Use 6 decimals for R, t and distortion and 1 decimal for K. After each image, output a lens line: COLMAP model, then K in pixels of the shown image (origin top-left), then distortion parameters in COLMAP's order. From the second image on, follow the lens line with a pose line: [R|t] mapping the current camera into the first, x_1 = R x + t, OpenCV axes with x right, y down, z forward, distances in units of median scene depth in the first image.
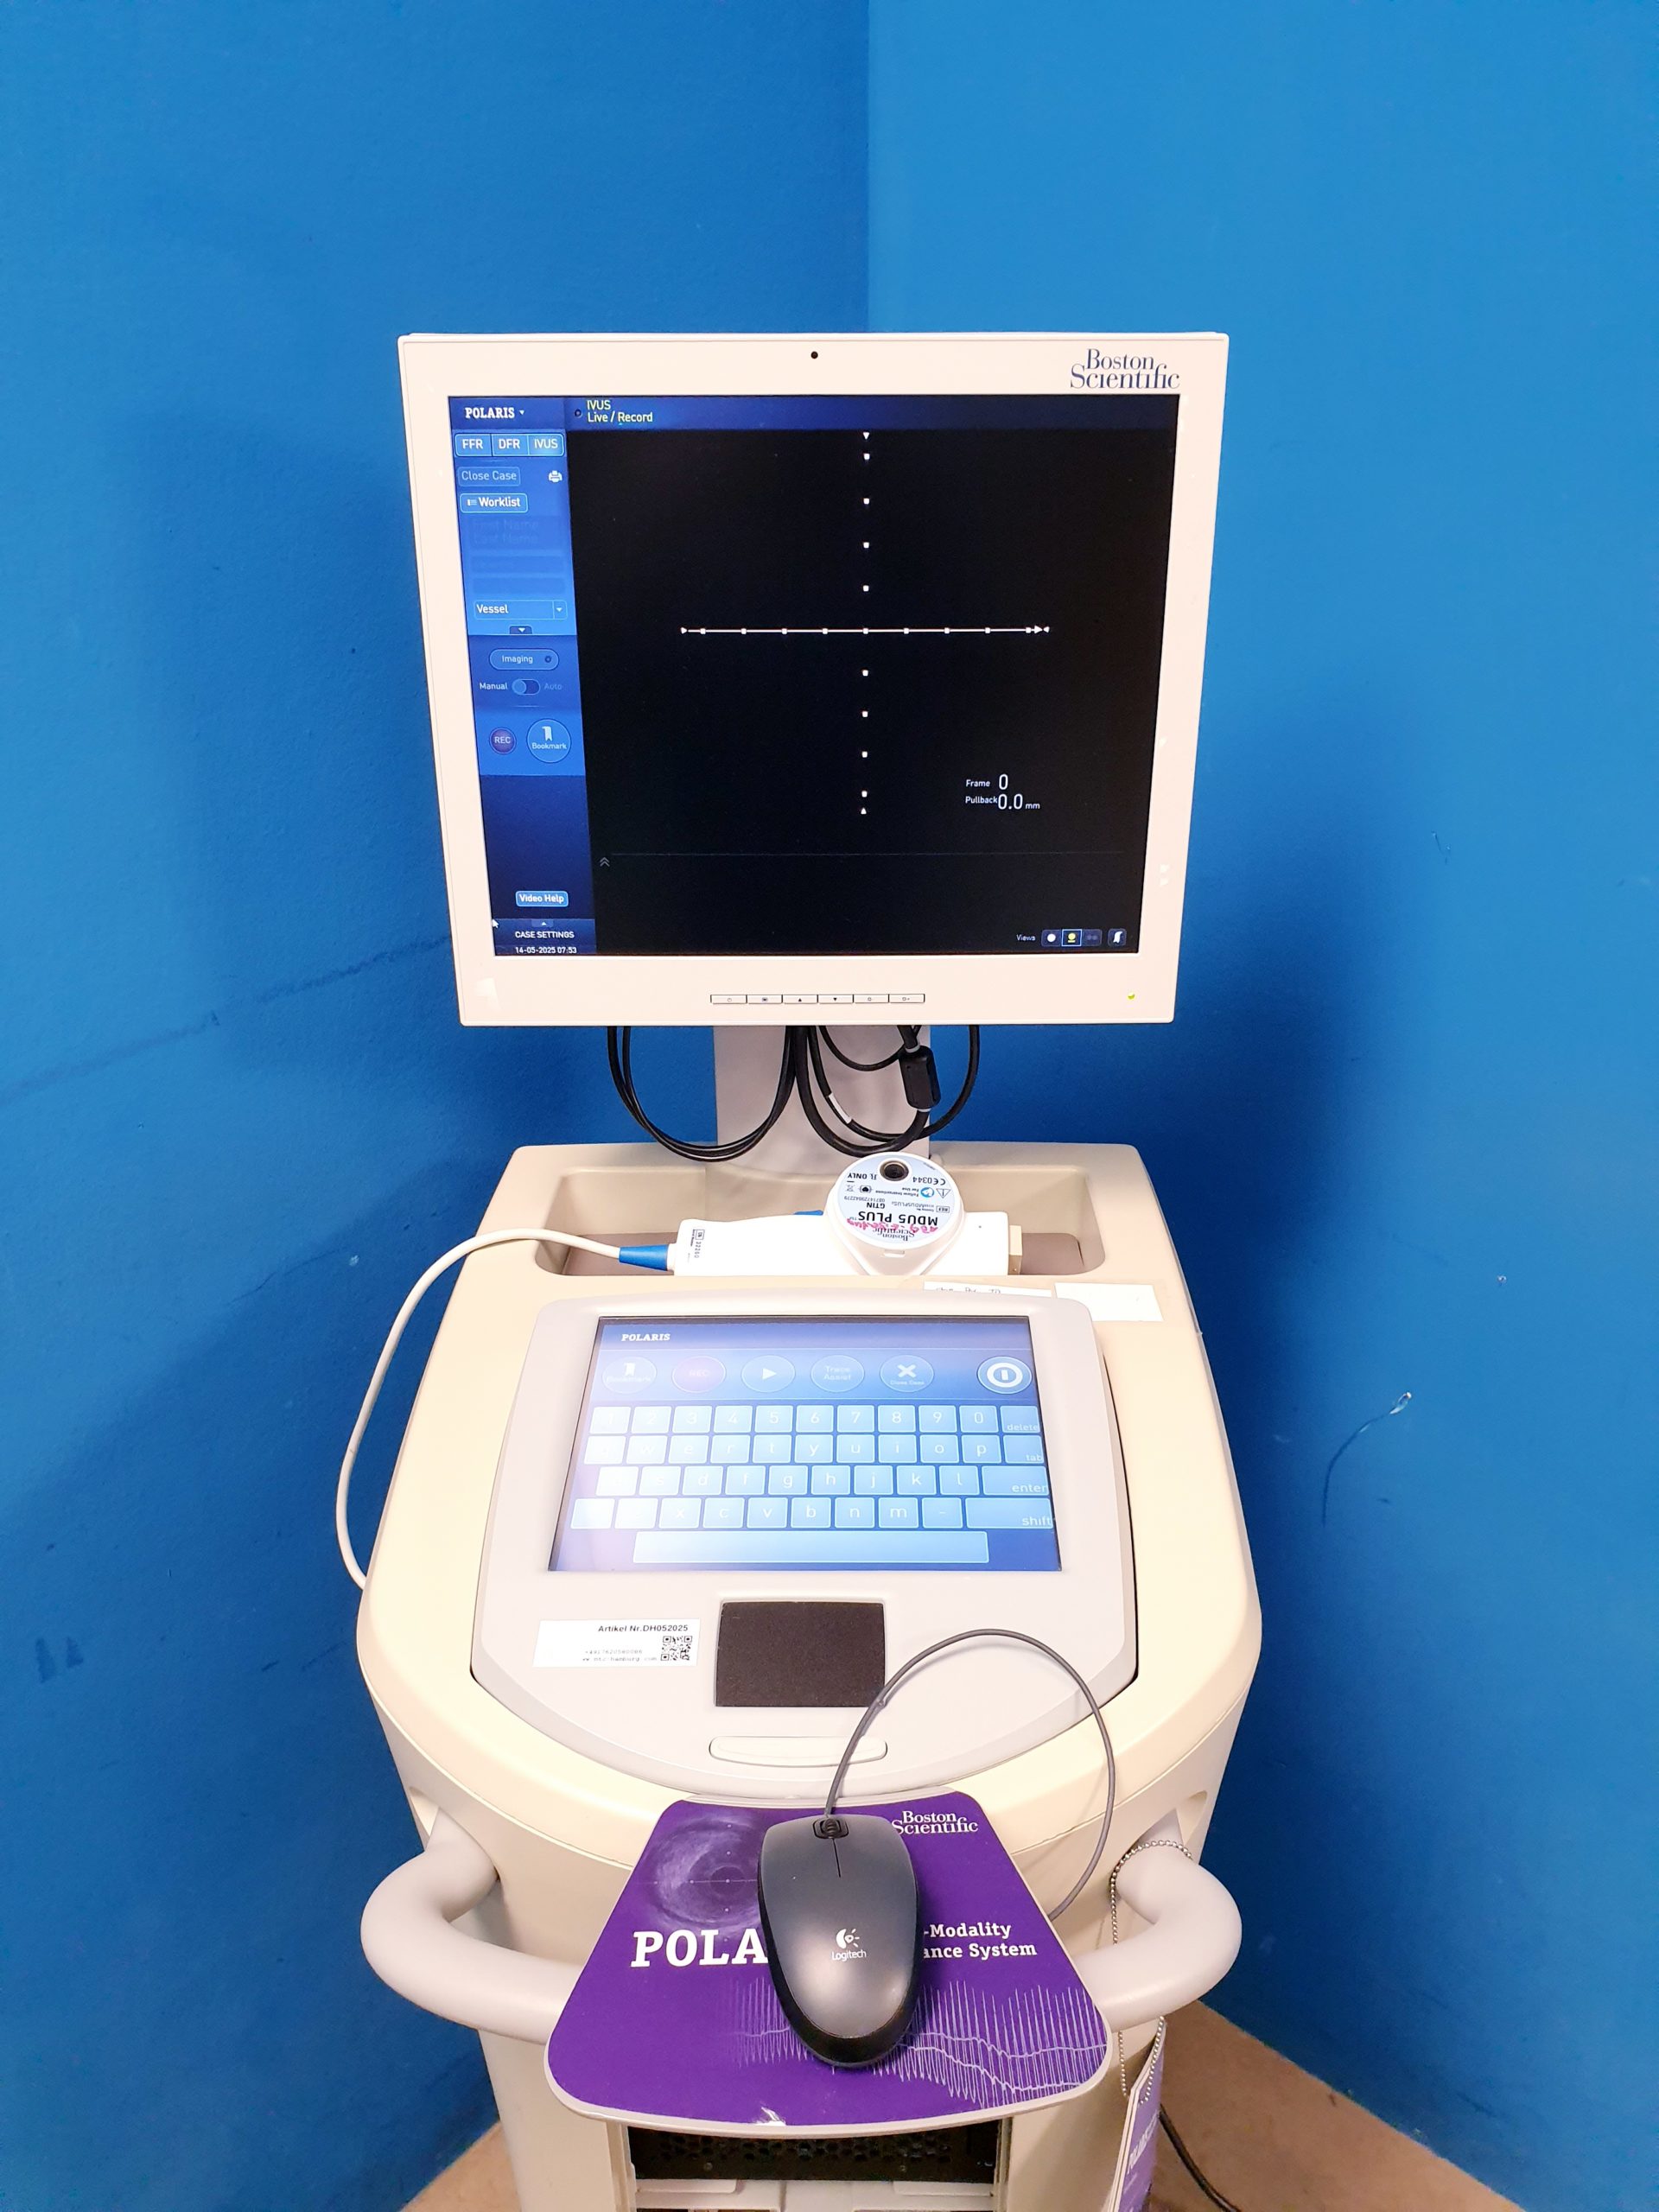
lens RADIAL K [[1668.0, 0, 832.7], [0, 1668.0, 1101.8], [0, 0, 1]] dist [0.023445, -0.020279]
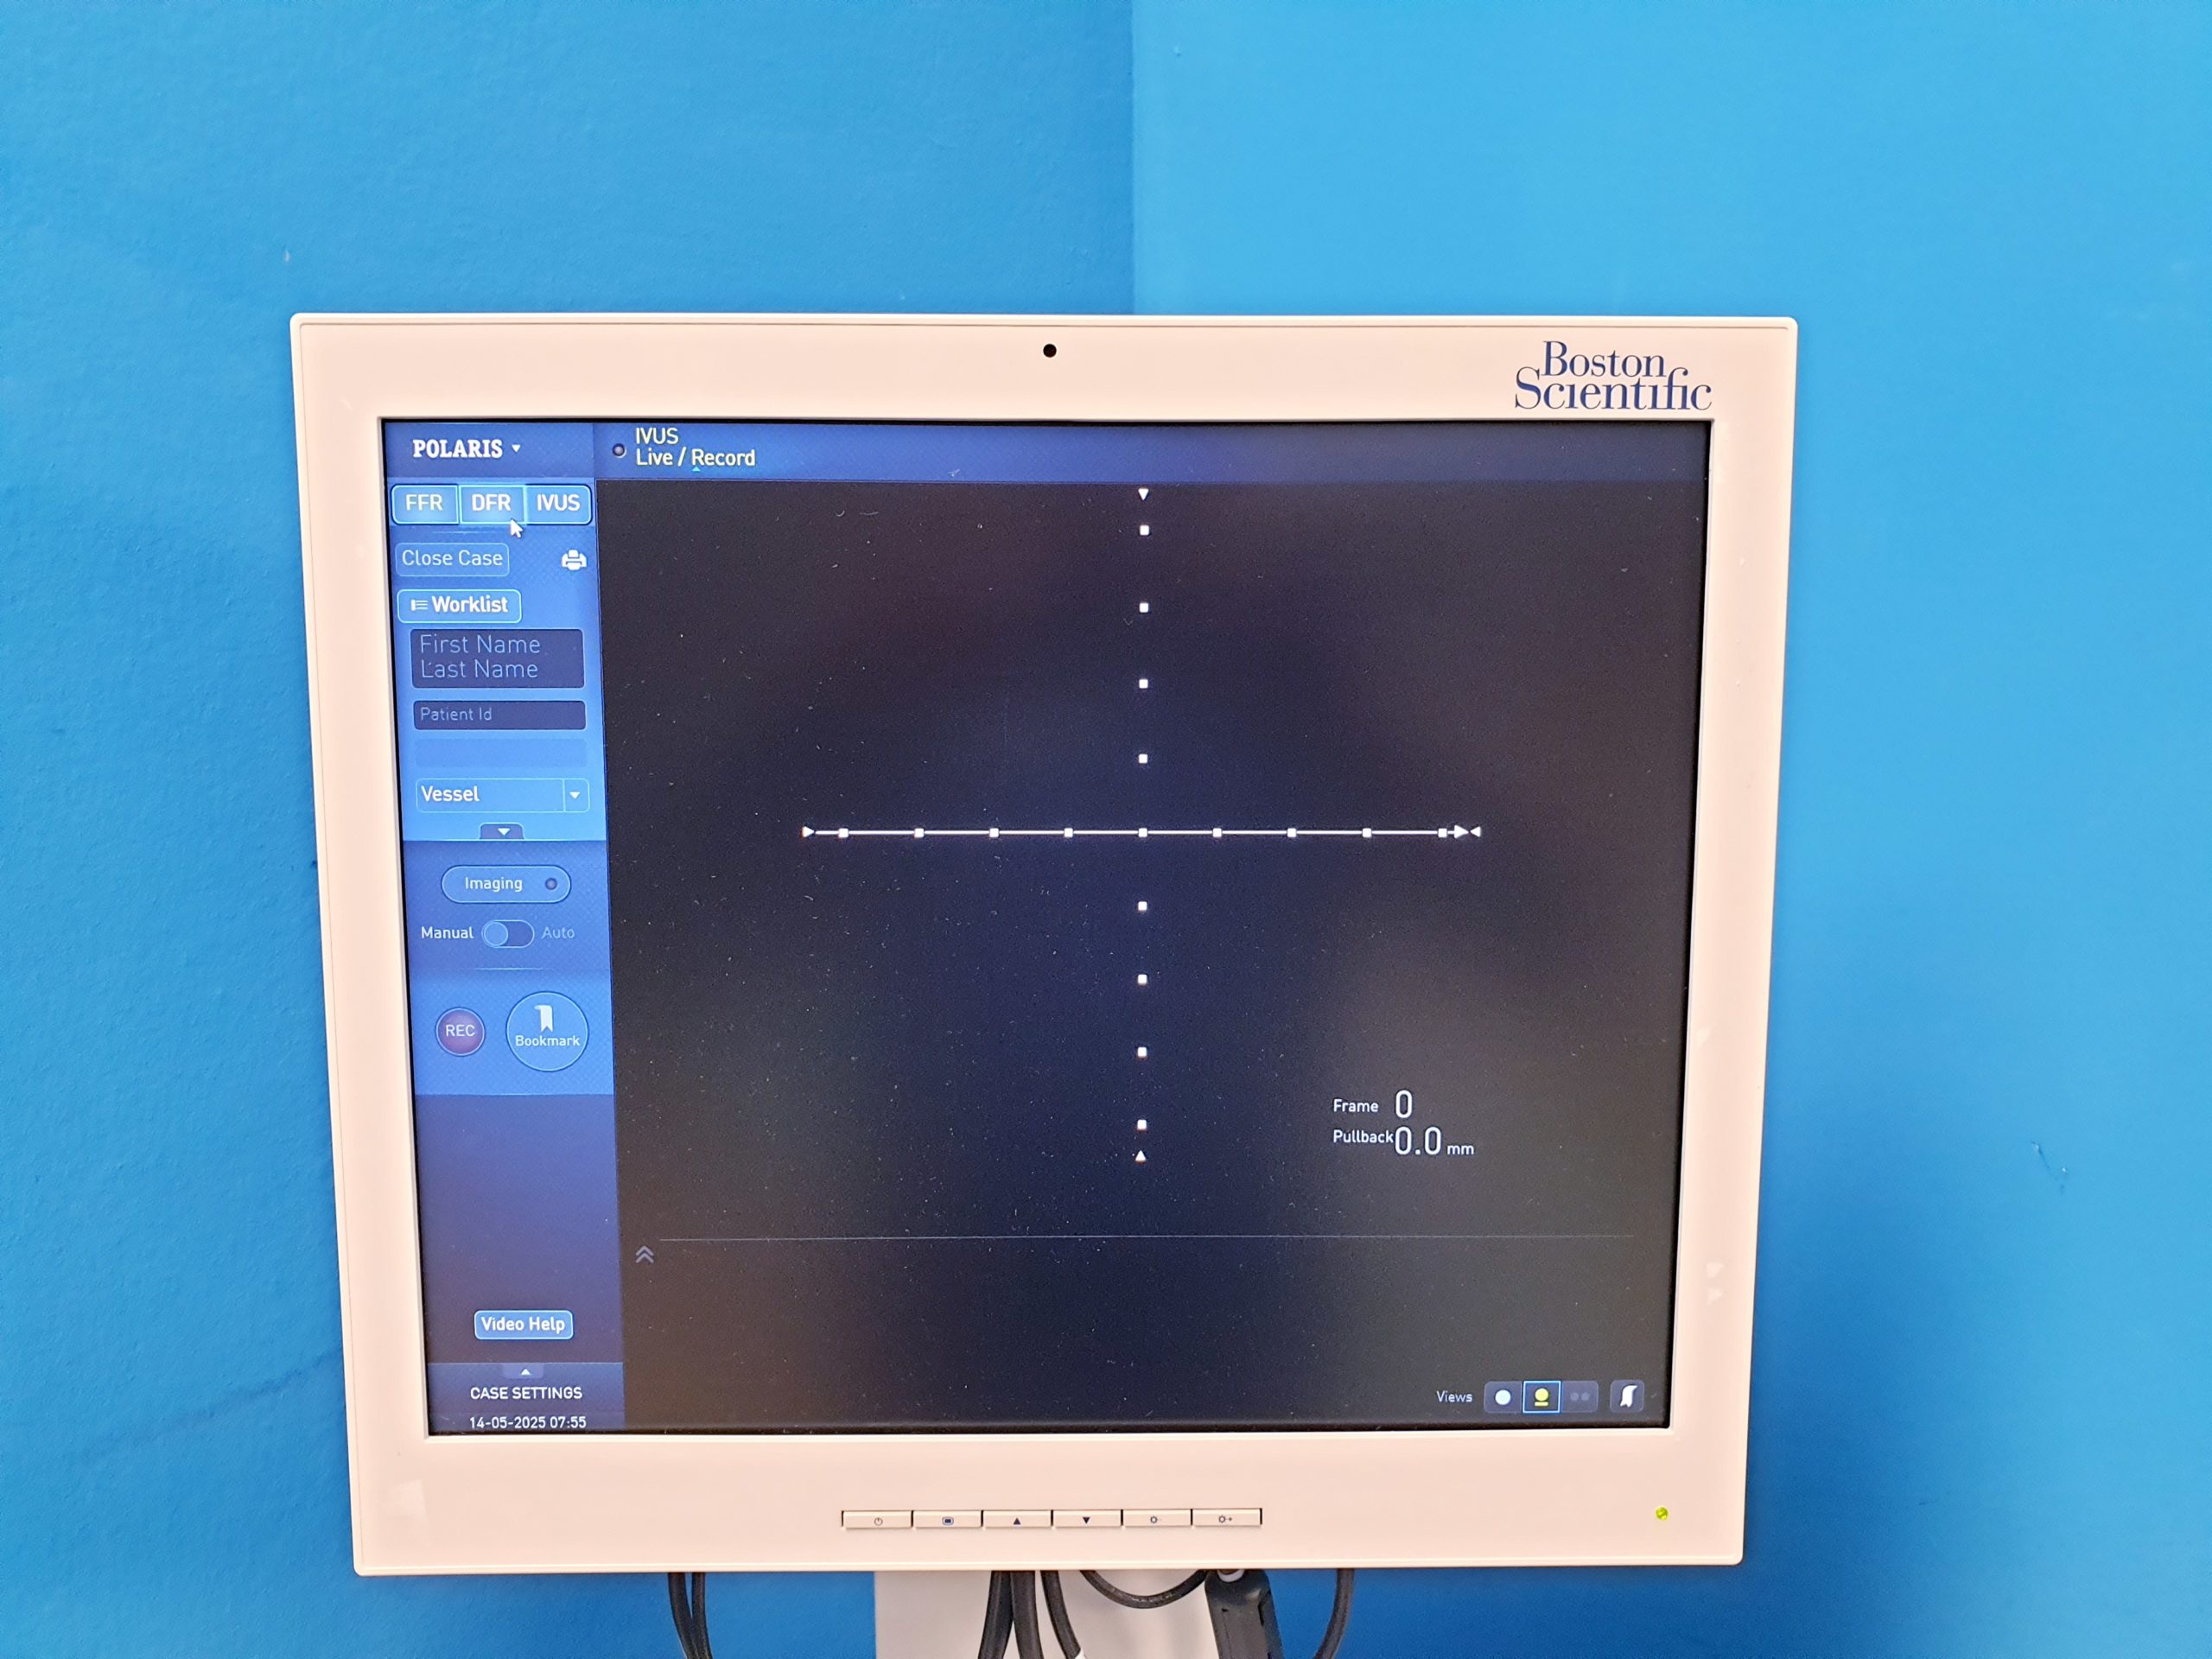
lens RADIAL K [[1668.0, 0, 1100.3], [0, 1668.0, 836.5], [0, 0, 1]] dist [0.023445, -0.020279]
pose [[0.999975, 0.000913, 0.007053, 0.001958], [0.001050, 0.961918, -0.273337, -0.135568], [-0.007034, 0.273338, 0.961892, 0.492075]]
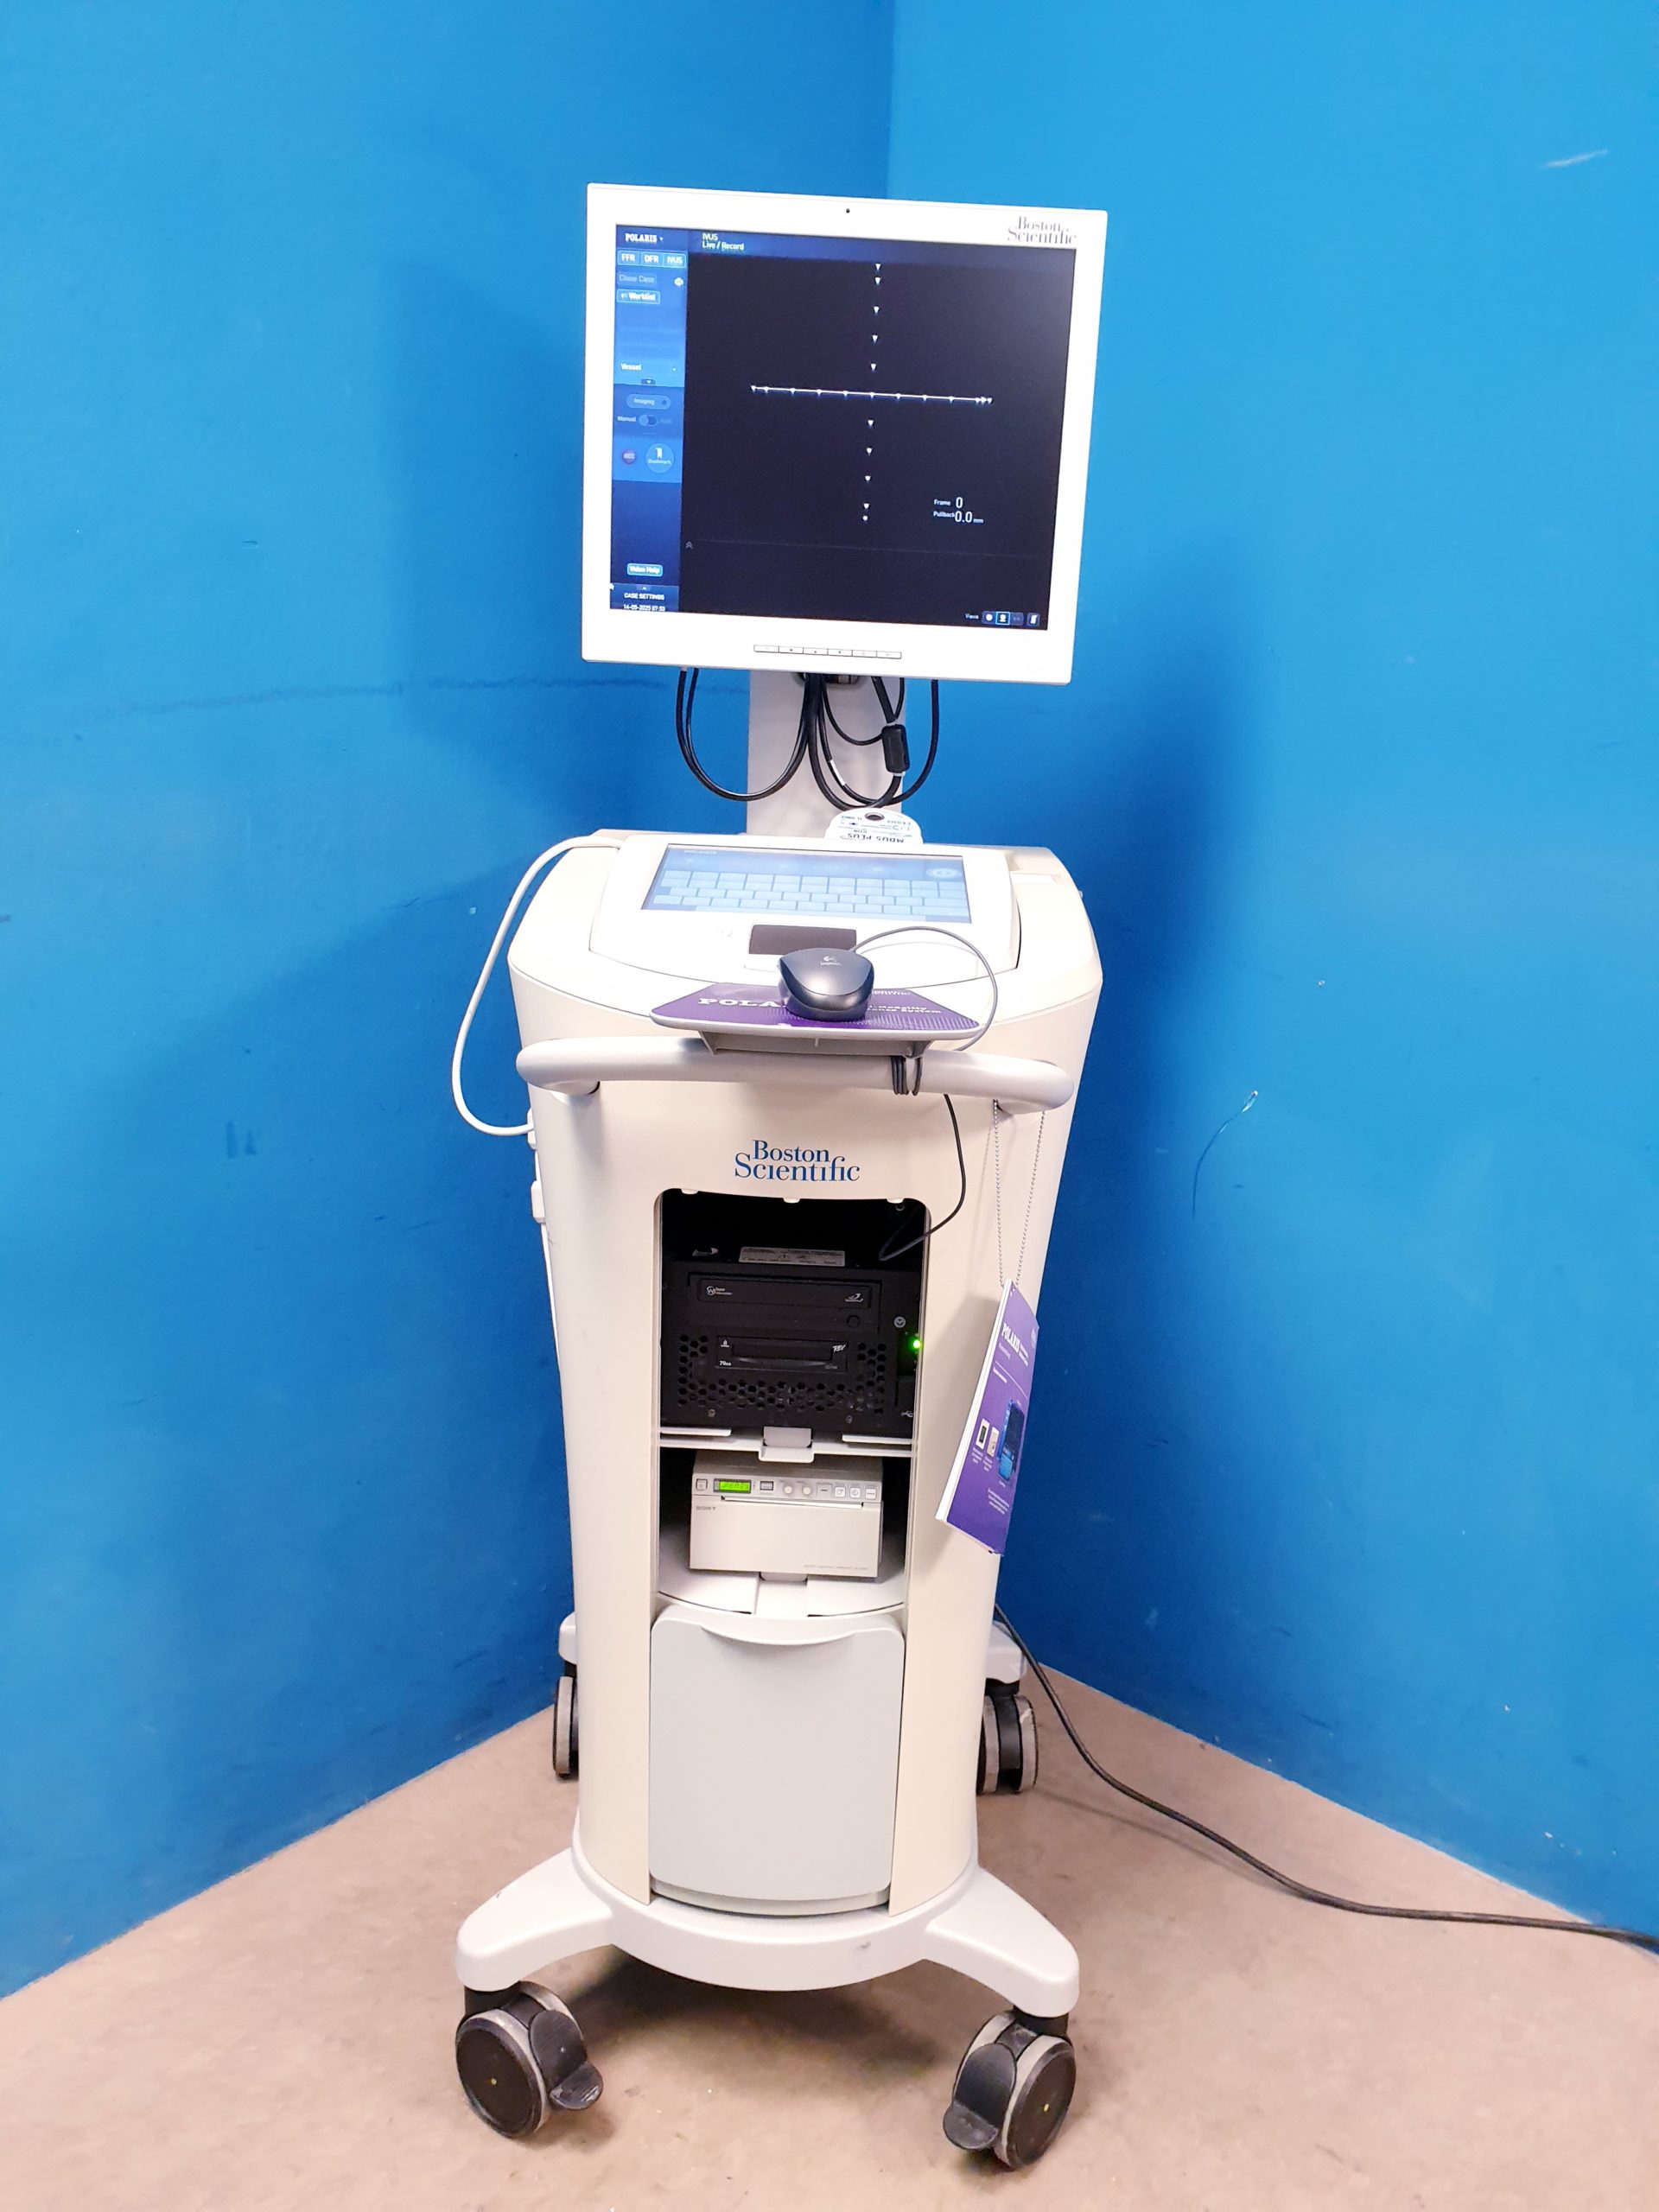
lens RADIAL K [[1675.6, 0, 832.1], [0, 1675.6, 1133.3], [0, 0, 1]] dist [0.042464, -0.038136]
pose [[0.998747, 0.049279, 0.008770, 0.002977], [-0.047624, 0.989490, -0.136536, 0.617142], [-0.015407, 0.135947, 0.990596, -0.456922]]
